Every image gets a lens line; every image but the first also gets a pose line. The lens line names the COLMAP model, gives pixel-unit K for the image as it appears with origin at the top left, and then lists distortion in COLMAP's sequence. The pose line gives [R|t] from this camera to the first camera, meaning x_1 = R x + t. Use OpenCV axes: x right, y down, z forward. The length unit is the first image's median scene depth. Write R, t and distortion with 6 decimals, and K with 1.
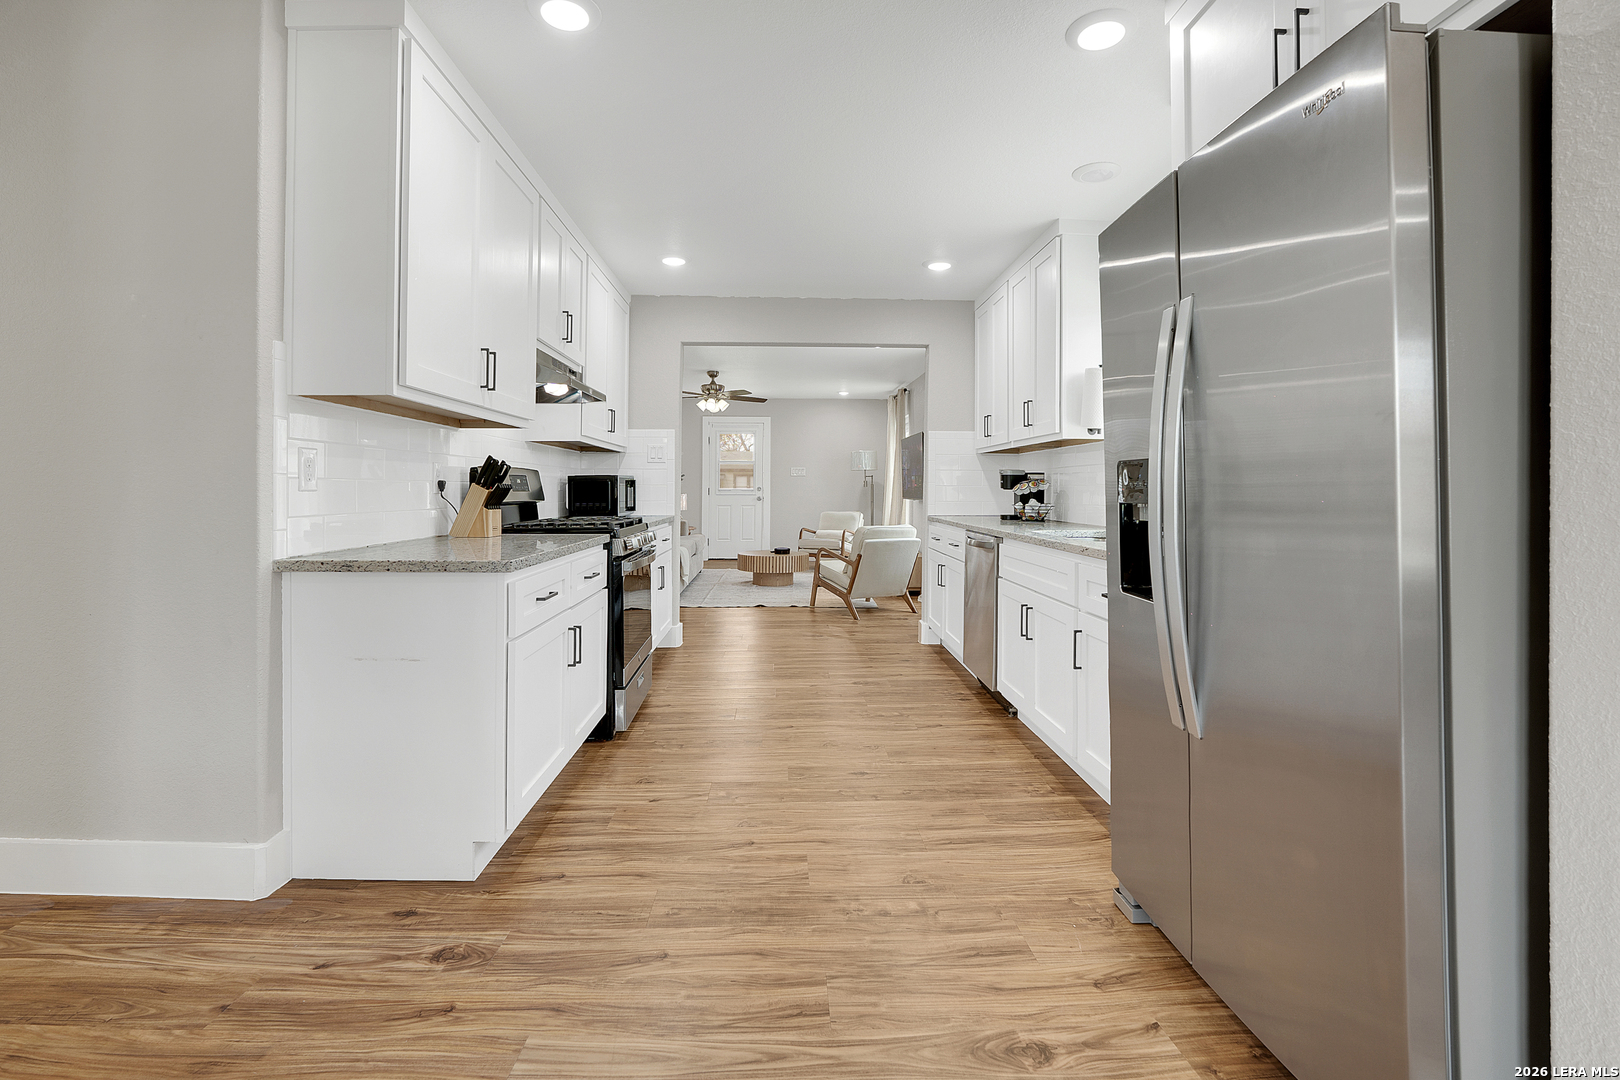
lens RADIAL K [[716.8, 0, 816.5], [0, 716.8, 517.6], [0, 0, 1]] dist [-0.070656, 0.019460]
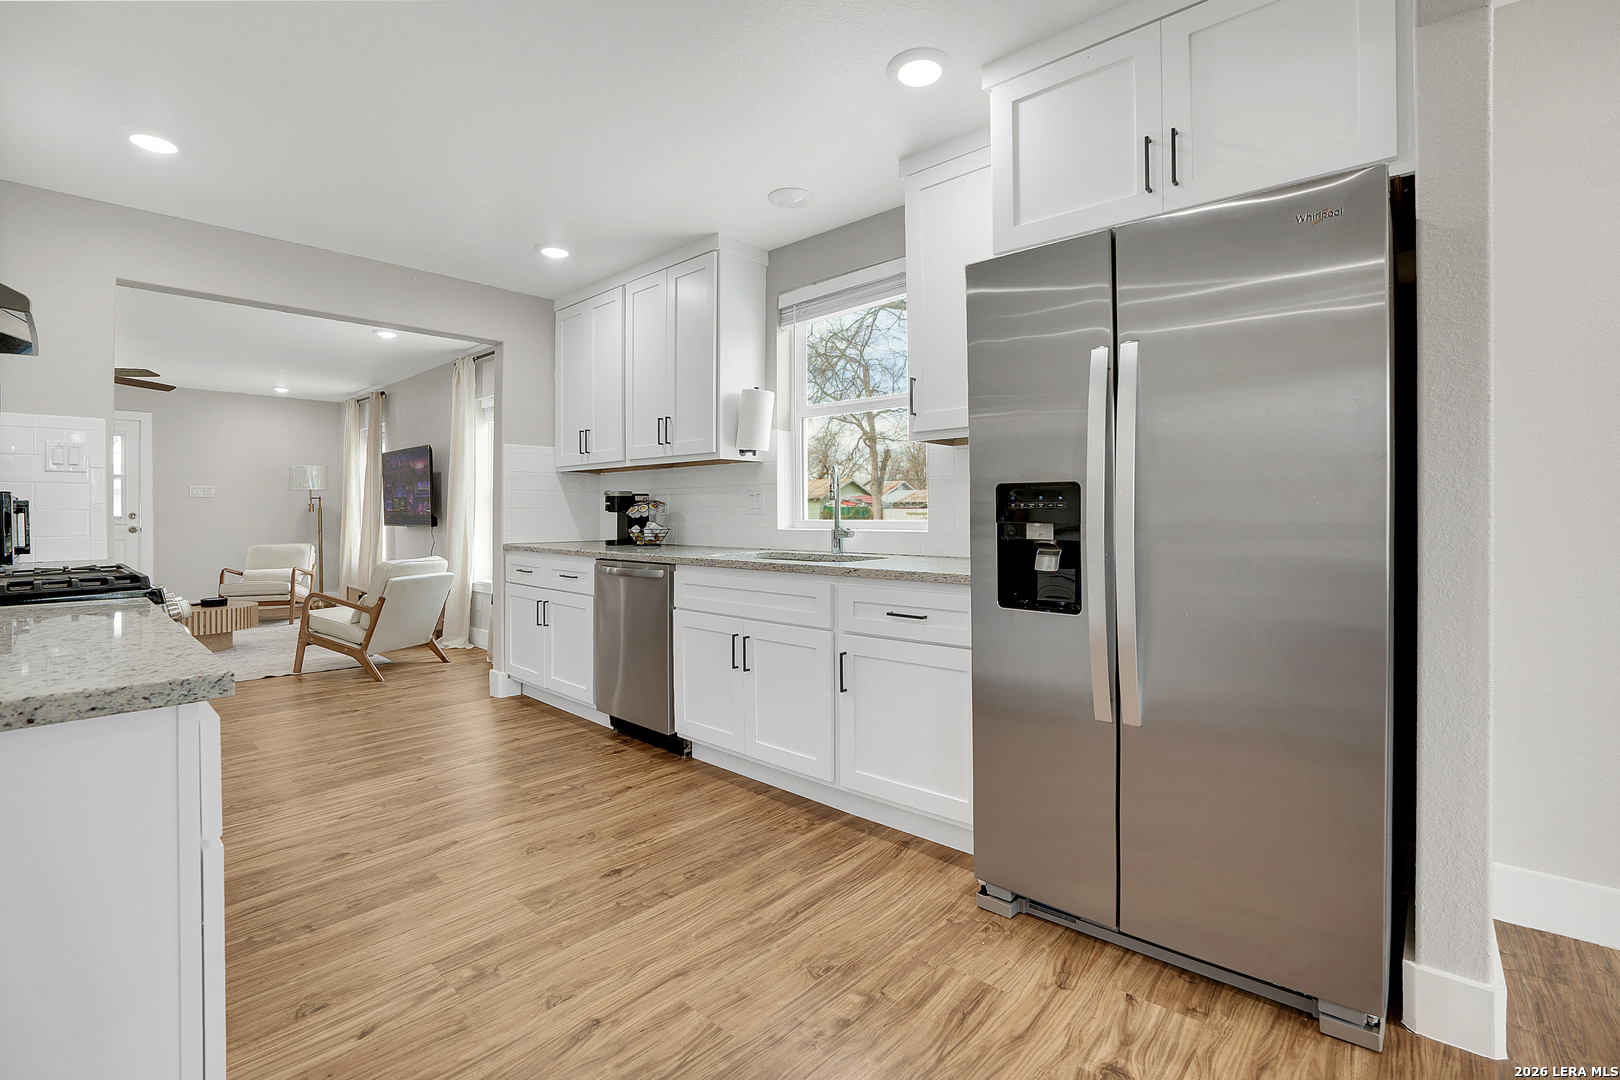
lens RADIAL K [[726.0, 0, 795.8], [0, 726.0, 517.4], [0, 0, 1]] dist [-0.065401, 0.020950]
pose [[0.715593, -0.013393, 0.698389, -0.278849], [0.036246, 0.999181, -0.017977, -0.009614], [-0.697576, 0.038178, 0.715493, 0.228581]]
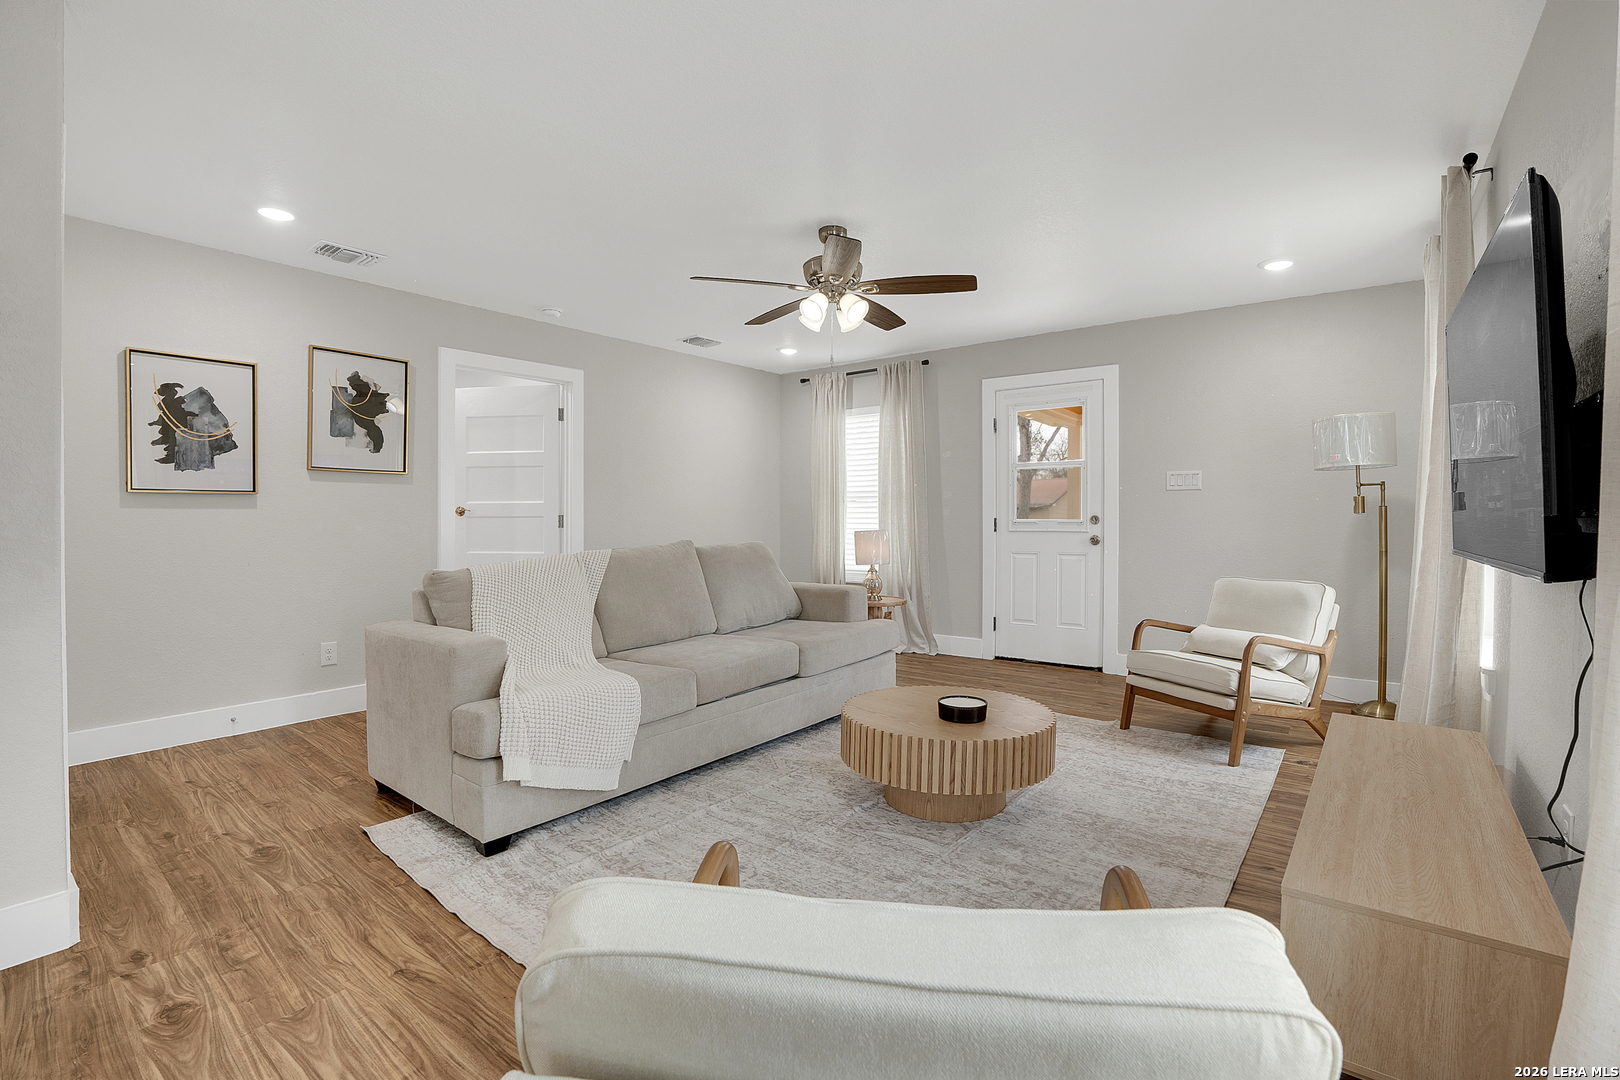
lens RADIAL K [[716.8, 0, 816.5], [0, 716.8, 517.6], [0, 0, 1]] dist [-0.070656, 0.019460]
pose [[0.774801, -0.005016, -0.632185, 0.229982], [-0.024788, 0.998958, -0.038307, -0.059422], [0.631719, 0.045352, 0.773870, 1.640895]]
